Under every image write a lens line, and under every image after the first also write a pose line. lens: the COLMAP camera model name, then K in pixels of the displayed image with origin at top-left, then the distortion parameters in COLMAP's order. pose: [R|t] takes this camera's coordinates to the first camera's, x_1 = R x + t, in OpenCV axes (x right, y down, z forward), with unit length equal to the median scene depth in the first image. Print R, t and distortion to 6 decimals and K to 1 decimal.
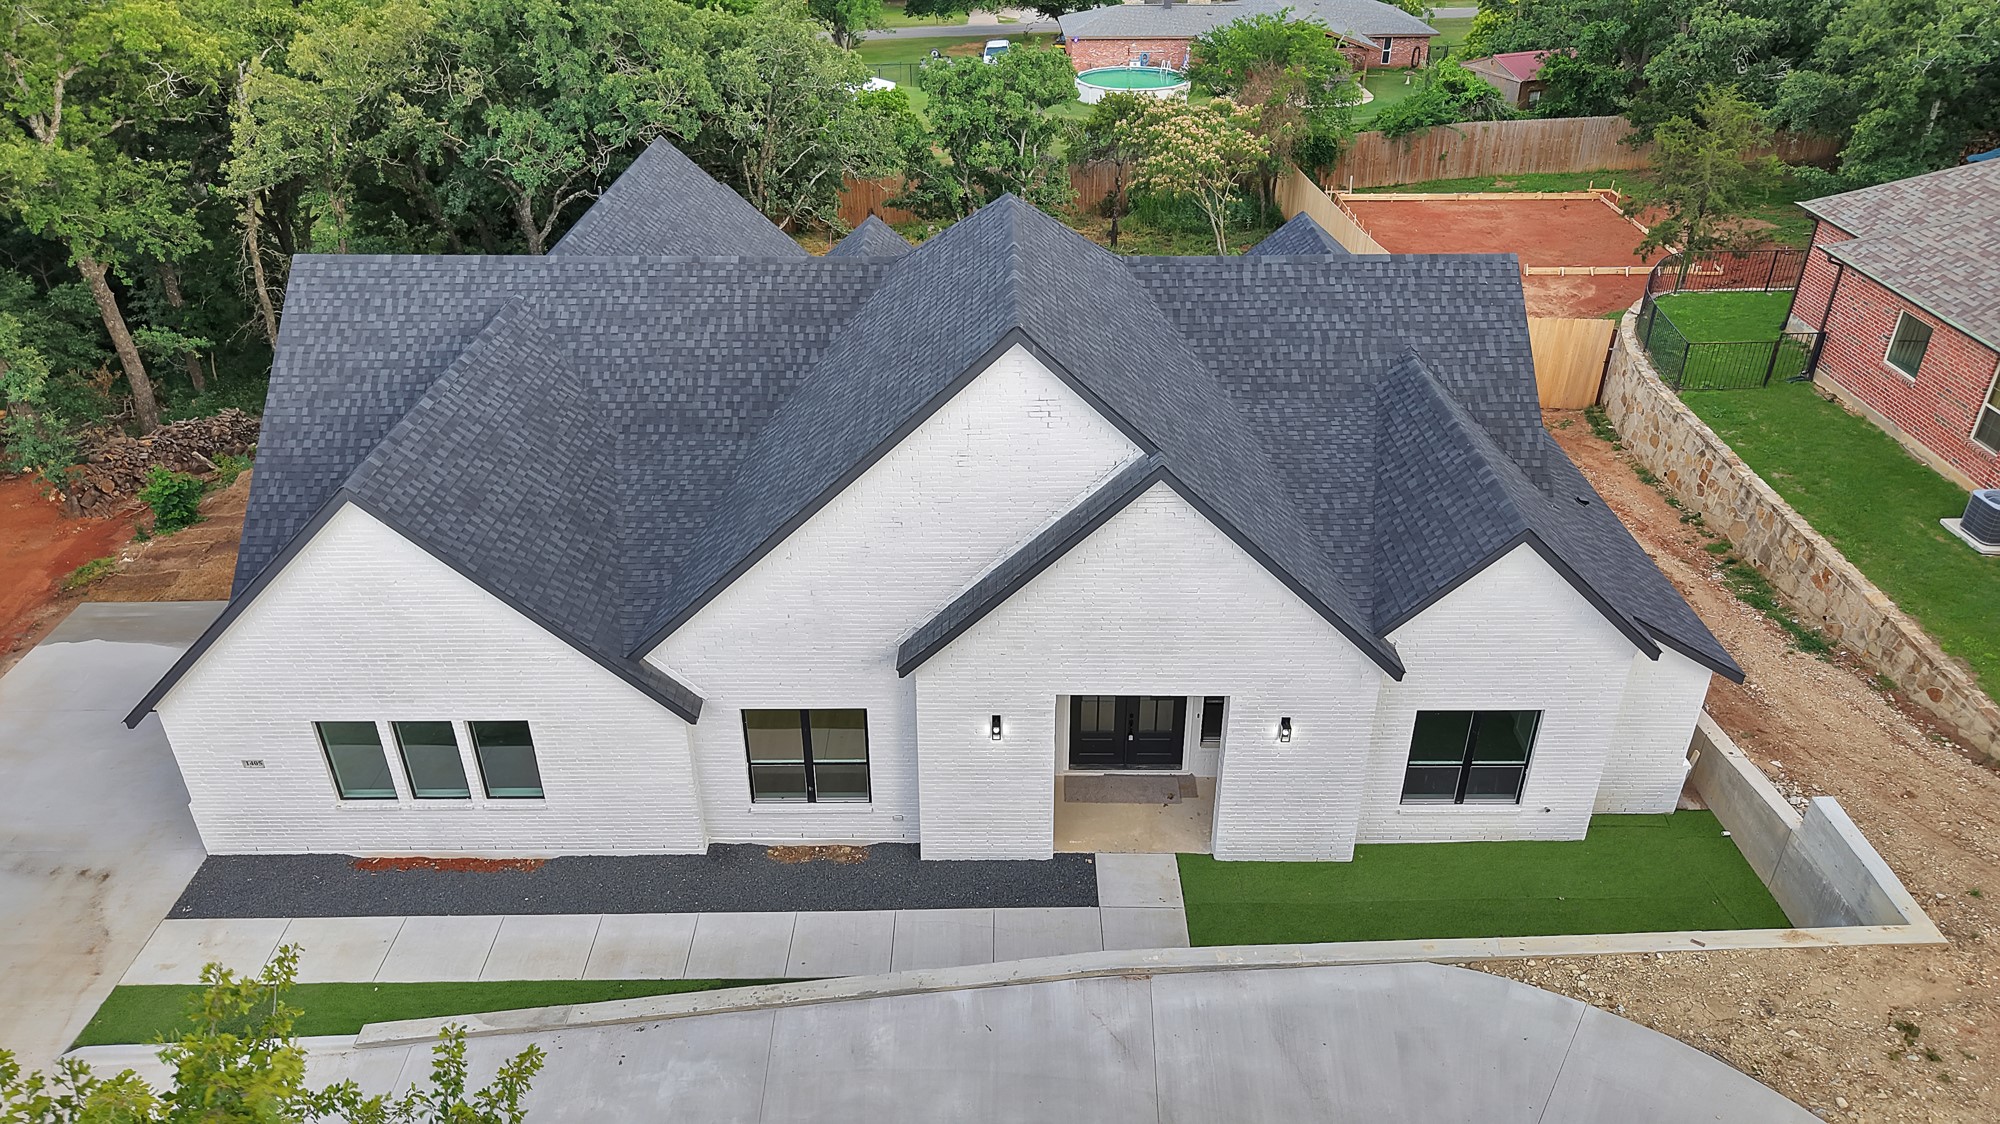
lens RADIAL K [[1369.9, 0, 1000.0], [0, 1369.9, 562.0], [0, 0, 1]] dist [0.056112, -0.059013]
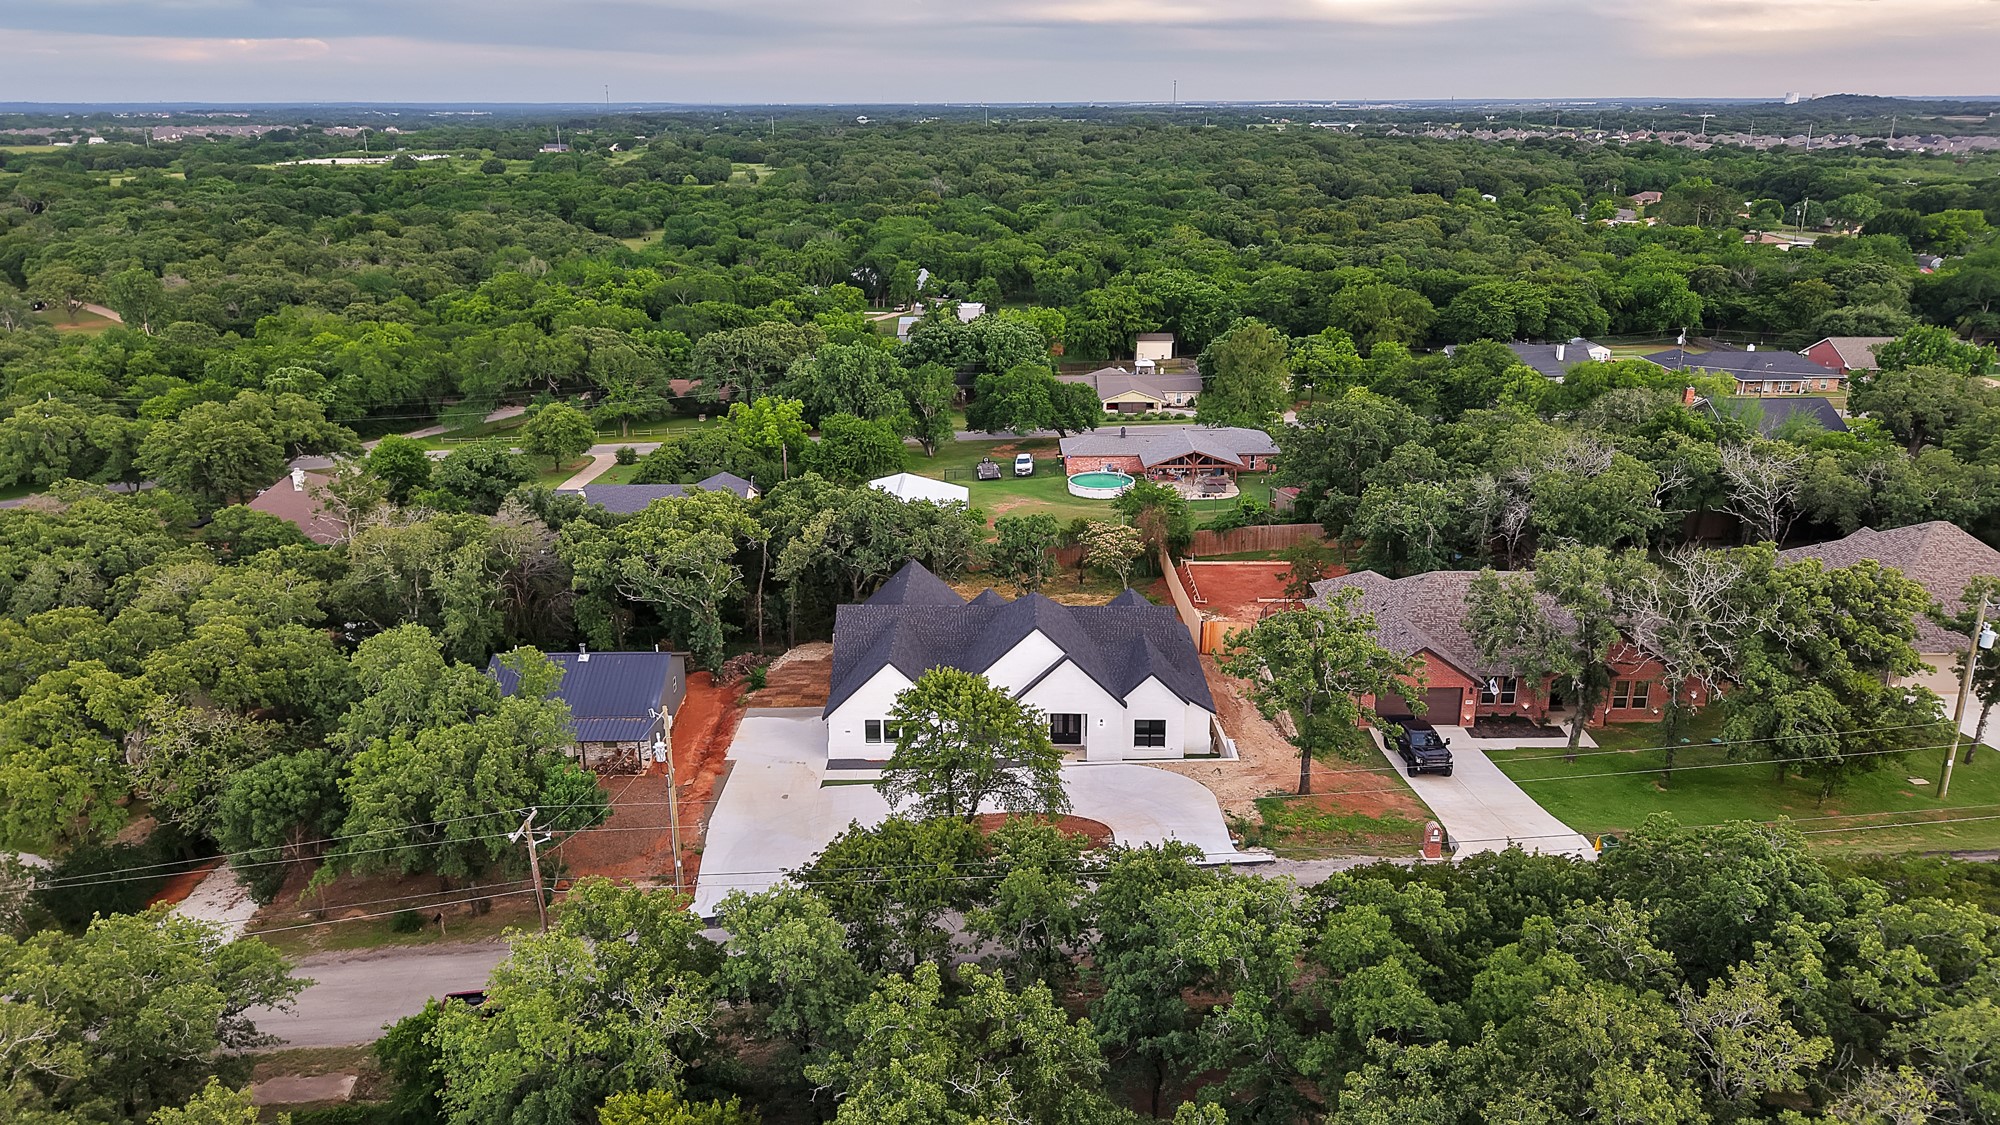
lens RADIAL K [[1369.9, 0, 1000.0], [0, 1369.9, 562.5], [0, 0, 1]] dist [0.056112, -0.059013]
pose [[0.999911, 0.004875, -0.012408, -0.043763], [-0.007326, 0.978551, -0.205874, 0.468519], [0.011138, 0.205946, 0.978500, -2.919359]]
